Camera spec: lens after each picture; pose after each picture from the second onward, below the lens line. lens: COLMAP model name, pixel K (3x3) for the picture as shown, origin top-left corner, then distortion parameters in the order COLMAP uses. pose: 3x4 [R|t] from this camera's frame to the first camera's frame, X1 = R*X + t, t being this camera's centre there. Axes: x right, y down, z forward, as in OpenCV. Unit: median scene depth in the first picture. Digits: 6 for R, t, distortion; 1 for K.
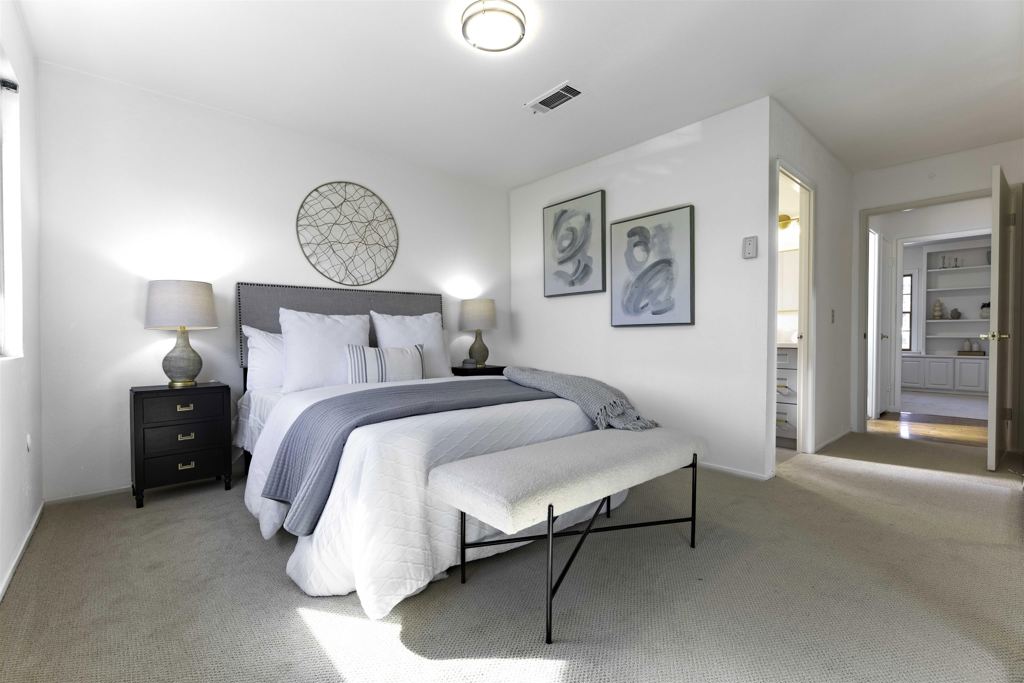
lens RADIAL K [[451.0, 0, 517.2], [0, 451.0, 340.9], [0, 0, 1]] dist [0.003277, -0.000004]
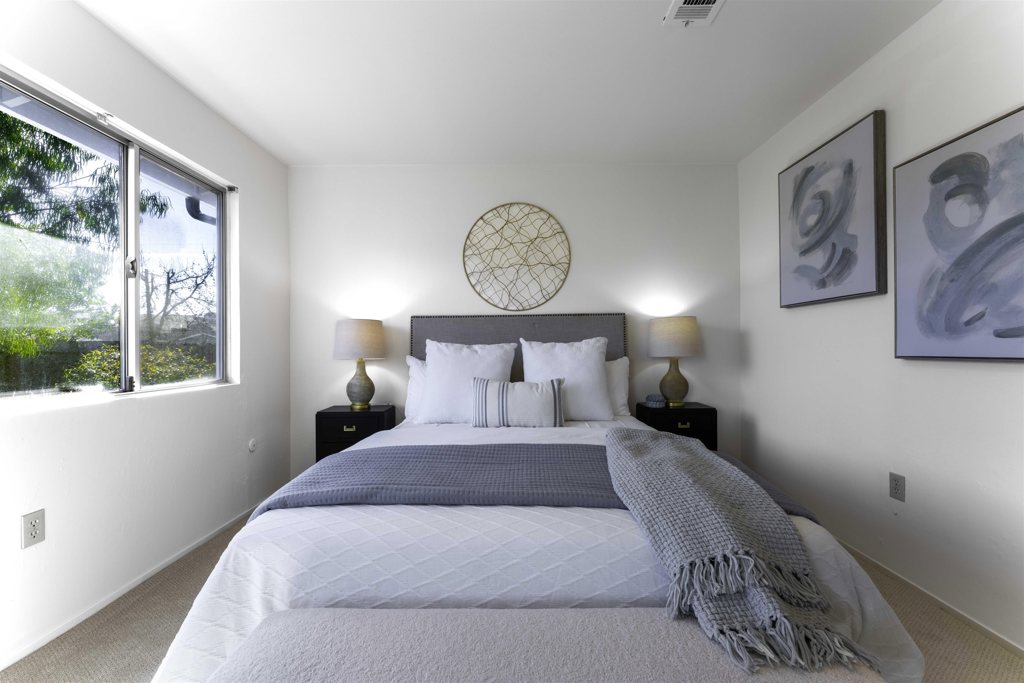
lens RADIAL K [[416.4, 0, 510.0], [0, 416.4, 346.4], [0, 0, 1]] dist [0.006720, -0.000821]
pose [[0.747264, -0.000882, -0.664527, 0.205140], [-0.004806, 0.999966, -0.006732, -0.042006], [0.664510, 0.008224, 0.747234, 0.337637]]
